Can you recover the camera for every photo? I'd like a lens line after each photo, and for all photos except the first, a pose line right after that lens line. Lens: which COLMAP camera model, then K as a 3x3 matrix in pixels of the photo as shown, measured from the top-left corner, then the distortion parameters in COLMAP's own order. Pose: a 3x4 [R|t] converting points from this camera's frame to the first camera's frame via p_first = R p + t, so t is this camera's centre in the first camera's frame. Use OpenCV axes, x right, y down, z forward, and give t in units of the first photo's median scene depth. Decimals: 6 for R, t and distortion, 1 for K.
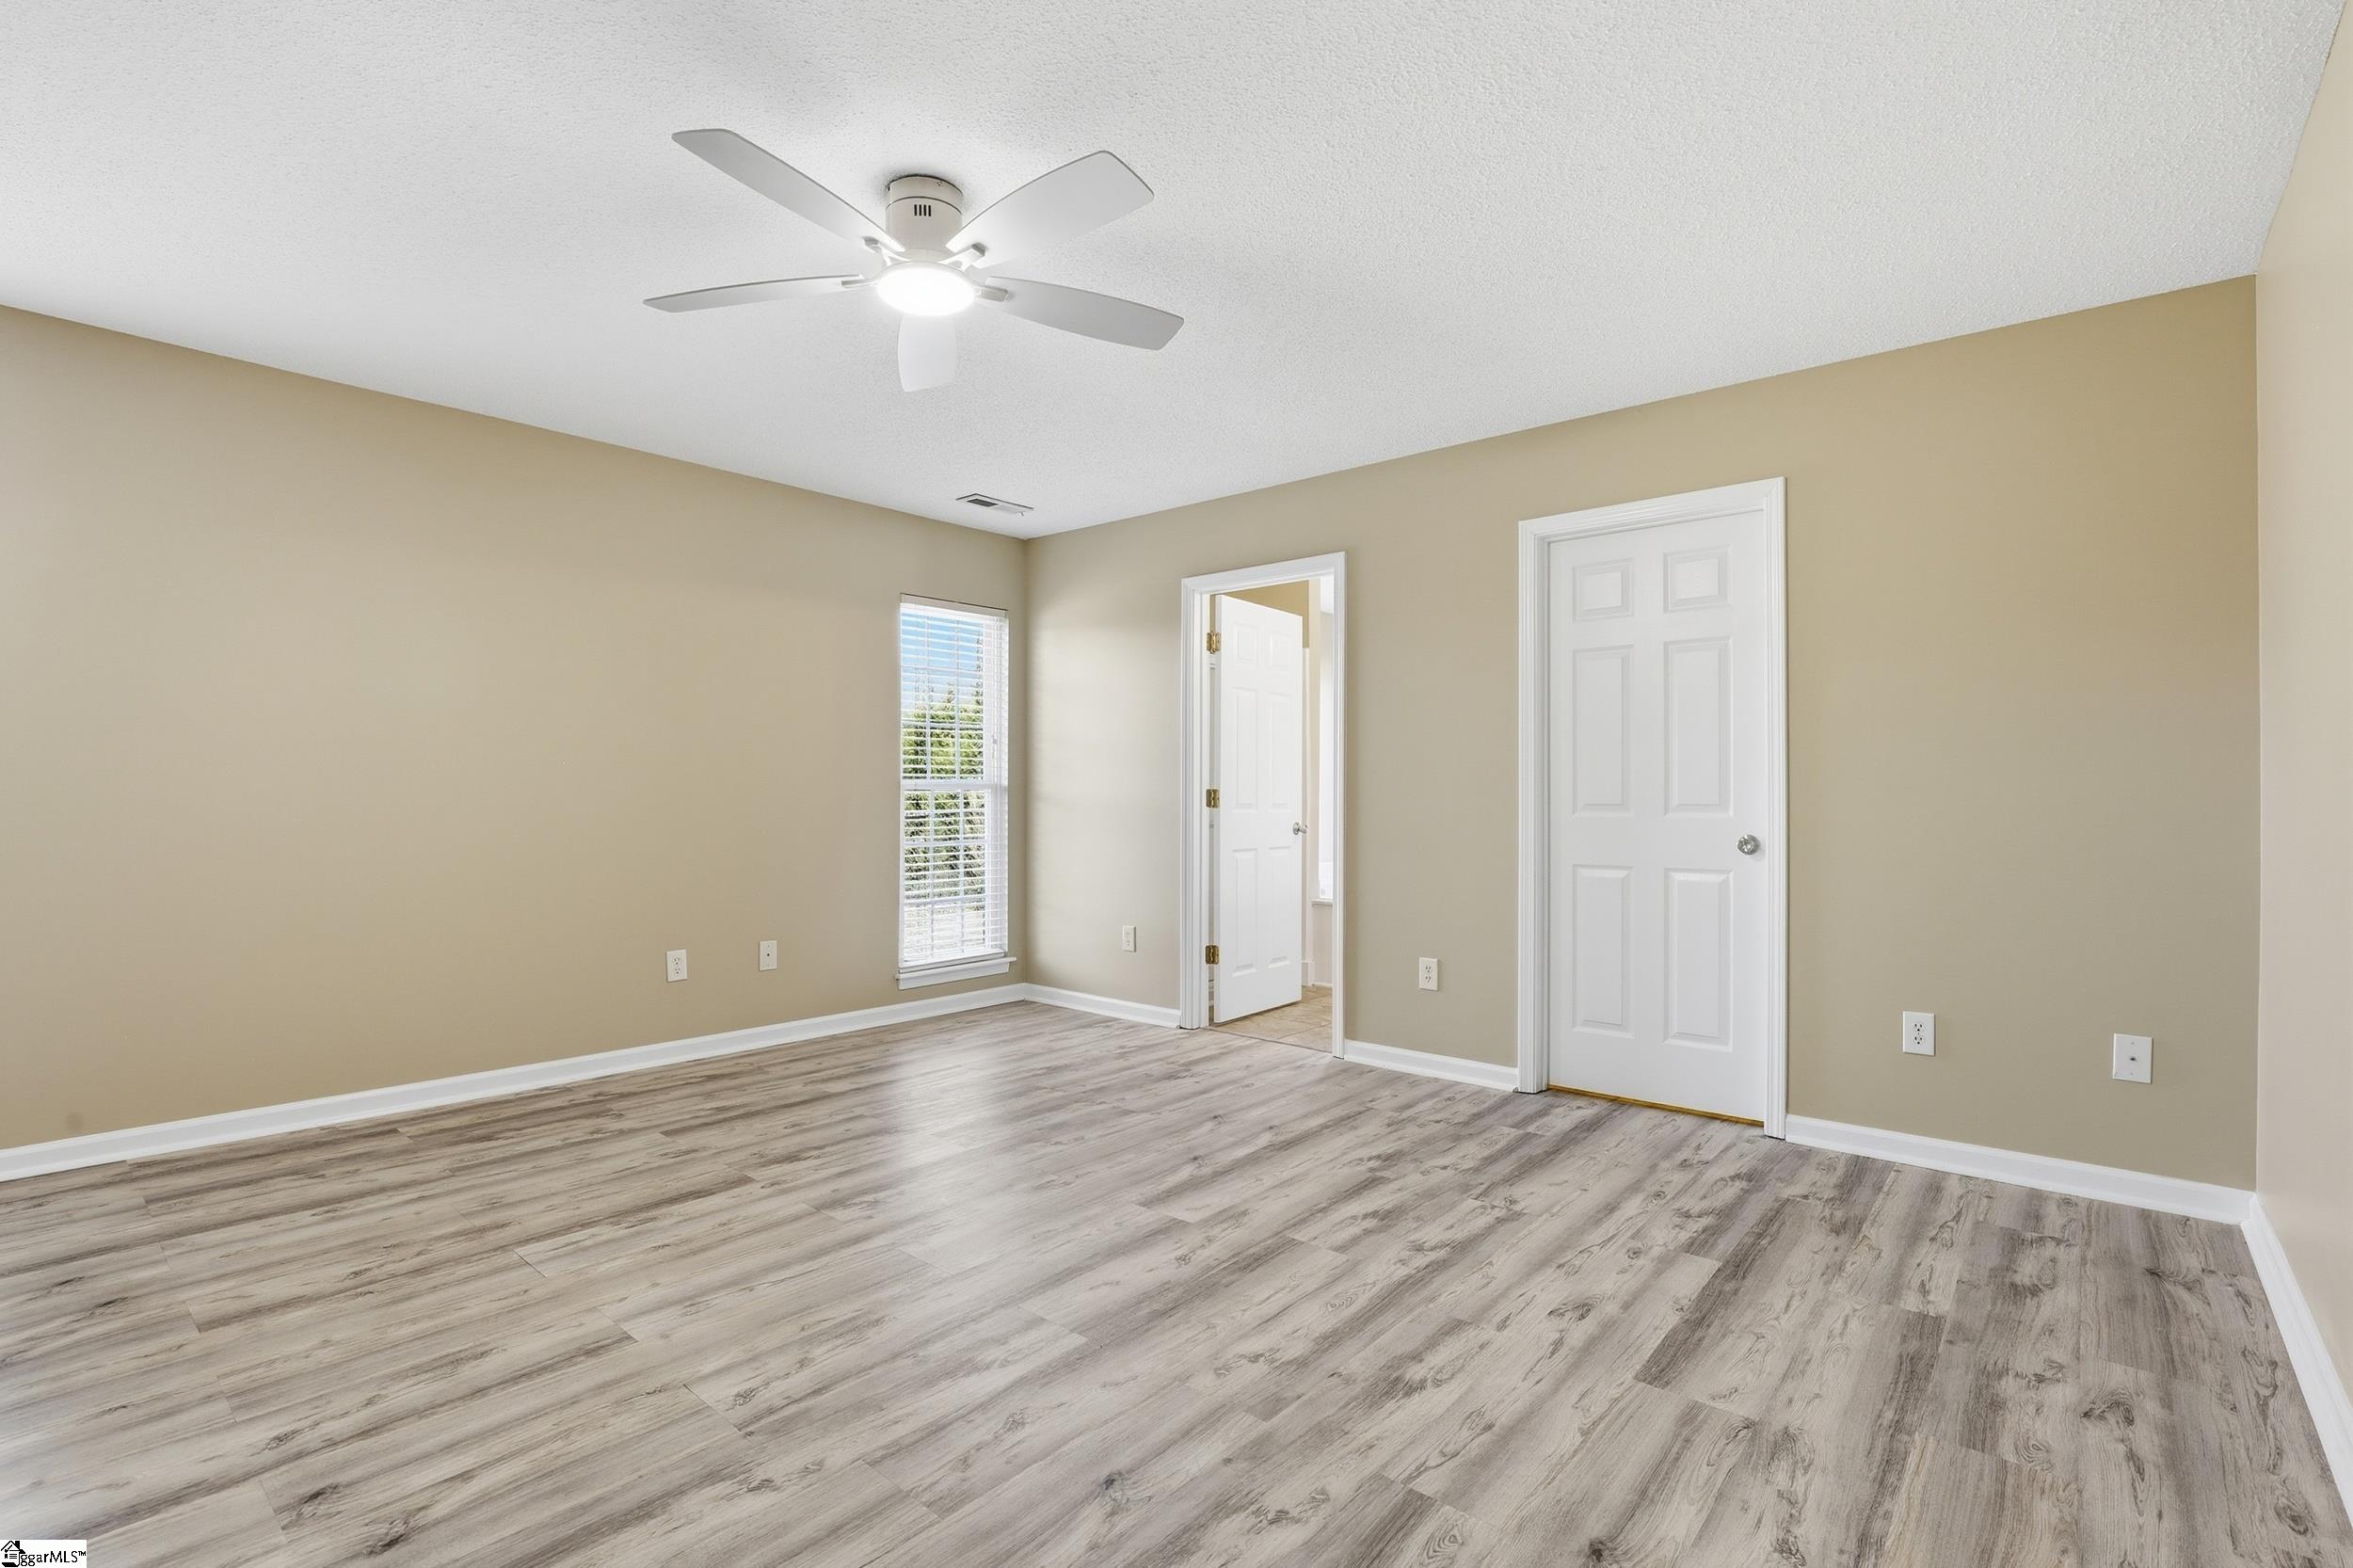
lens RADIAL K [[1088.9, 0, 1173.3], [0, 1088.9, 790.1], [0, 0, 1]] dist [-0.022548, -0.000313]
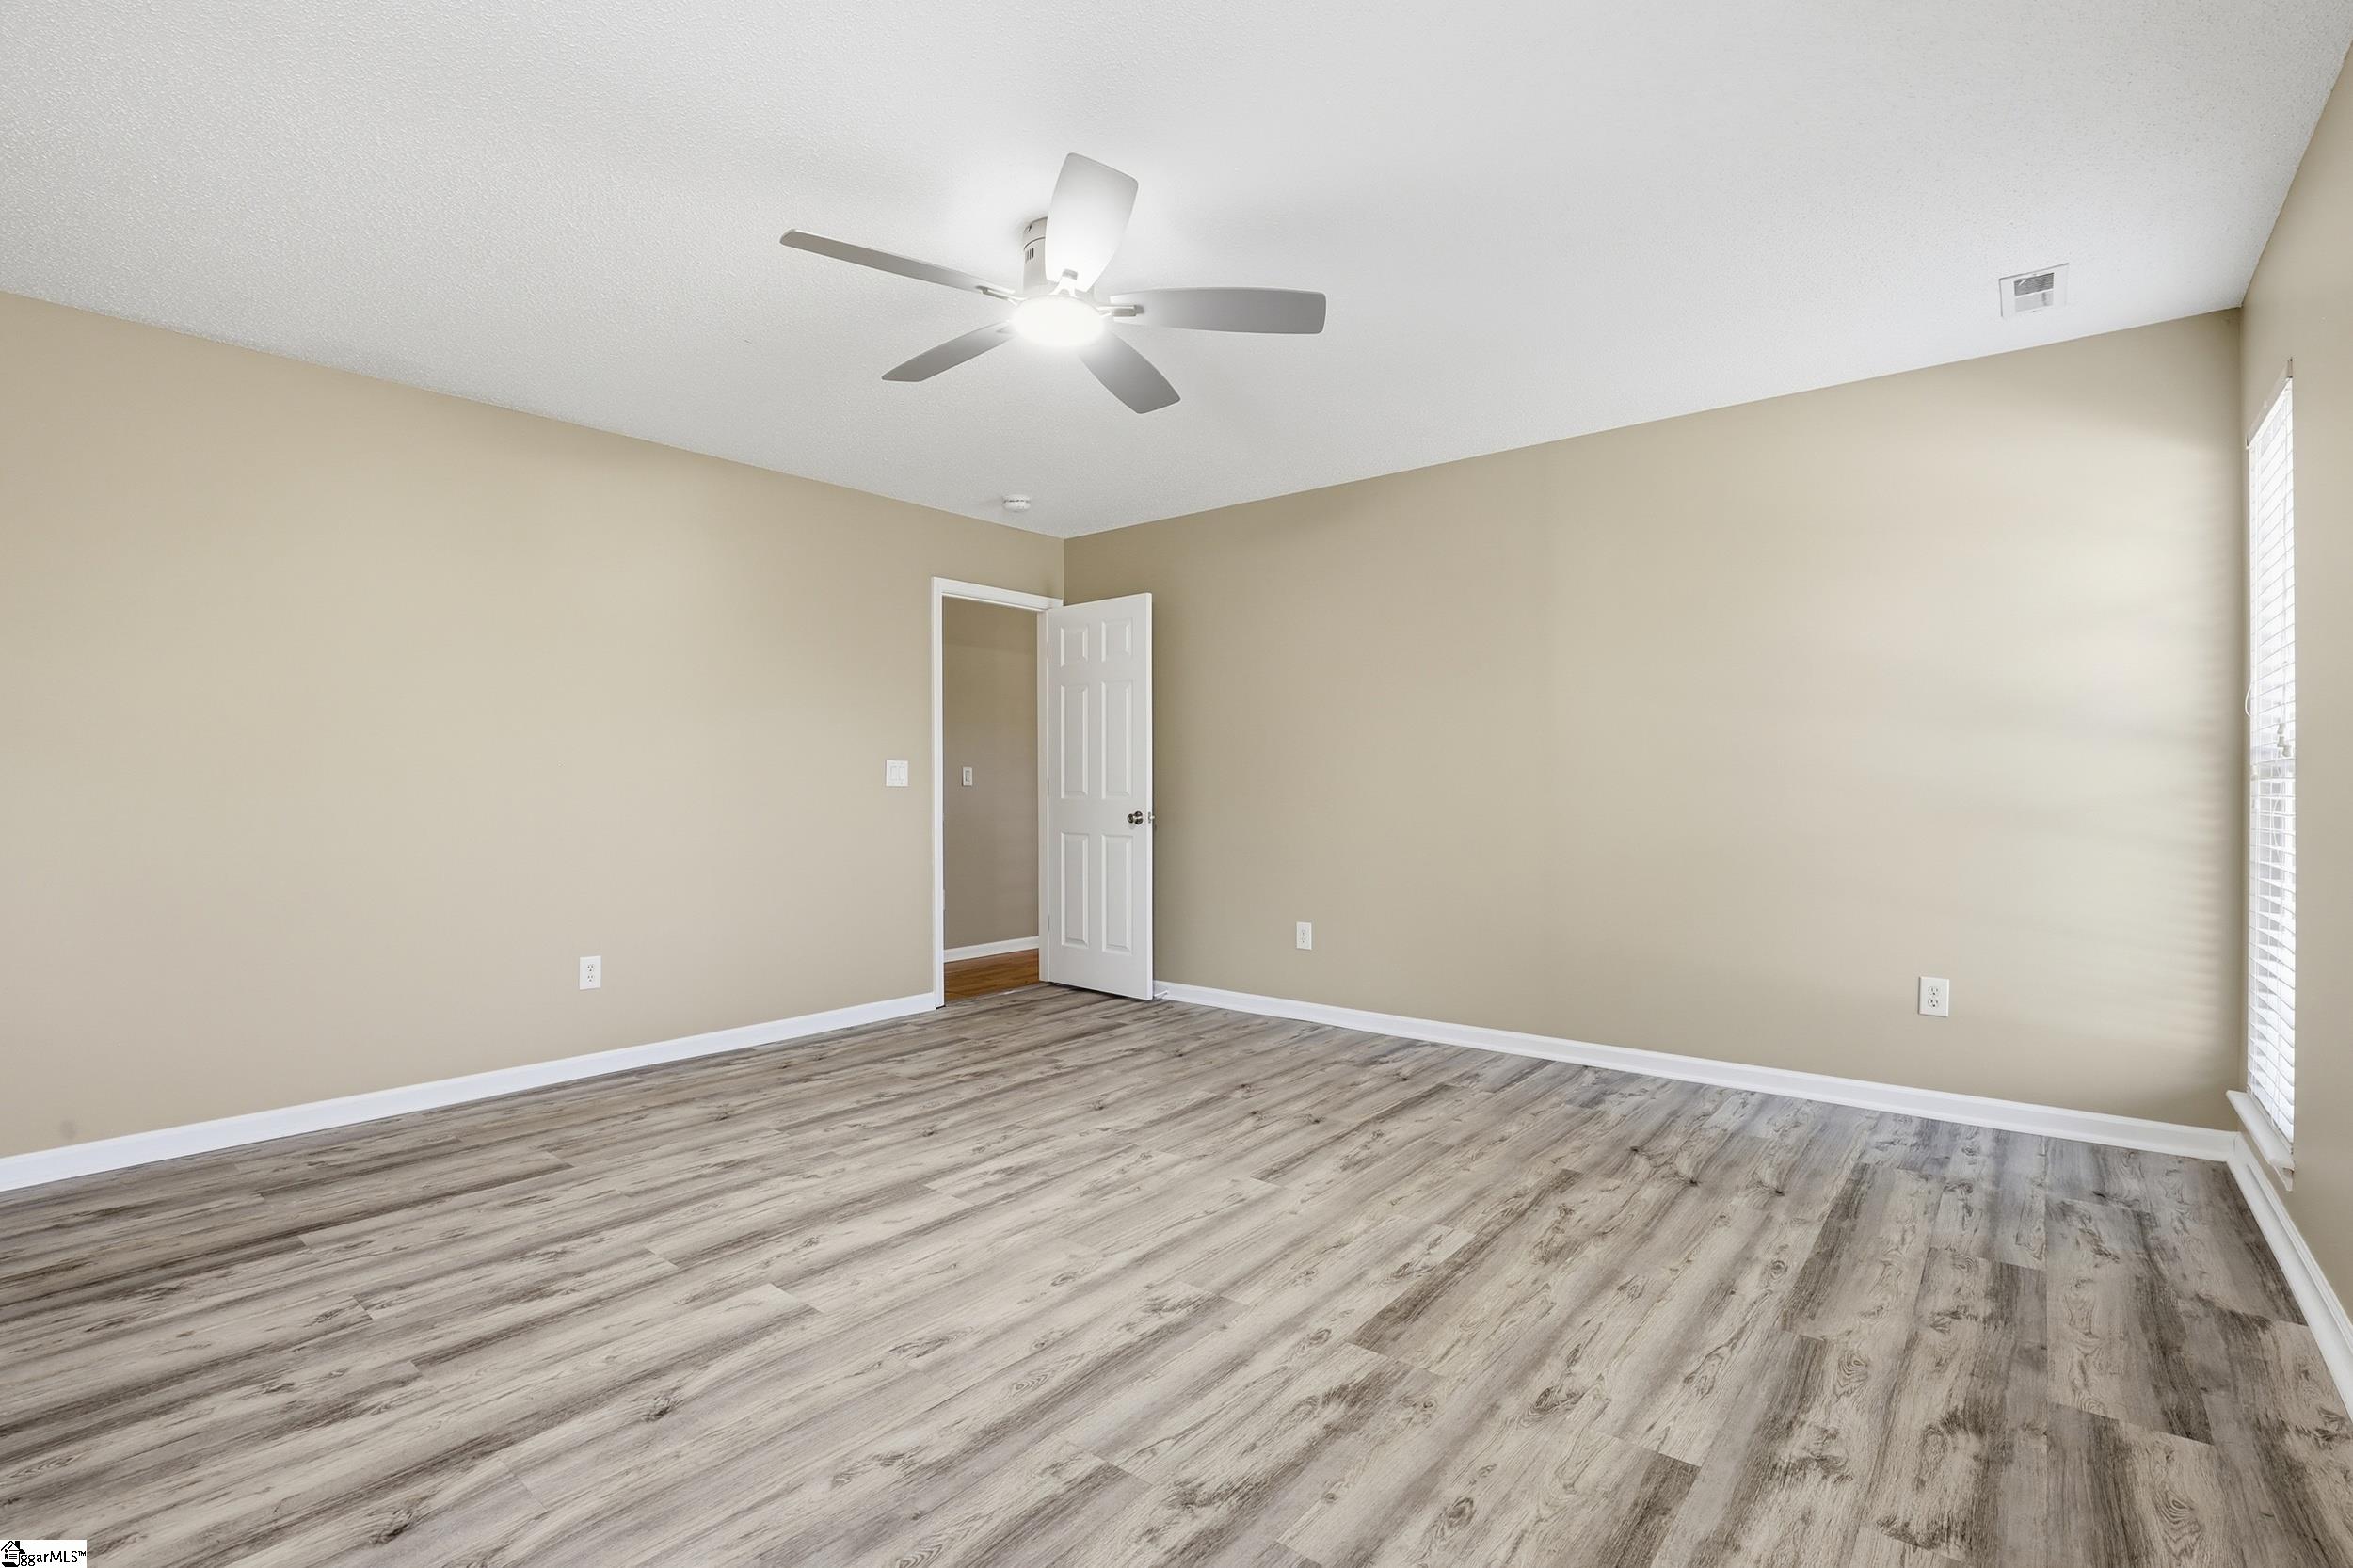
lens RADIAL K [[1088.9, 0, 1183.0], [0, 1088.9, 781.1], [0, 0, 1]] dist [-0.022548, -0.000313]
pose [[-0.999382, 0.000573, -0.035138, -0.296586], [0.000881, 0.999962, -0.008728, 0.008668], [0.035132, -0.008753, -0.999344, 1.978142]]
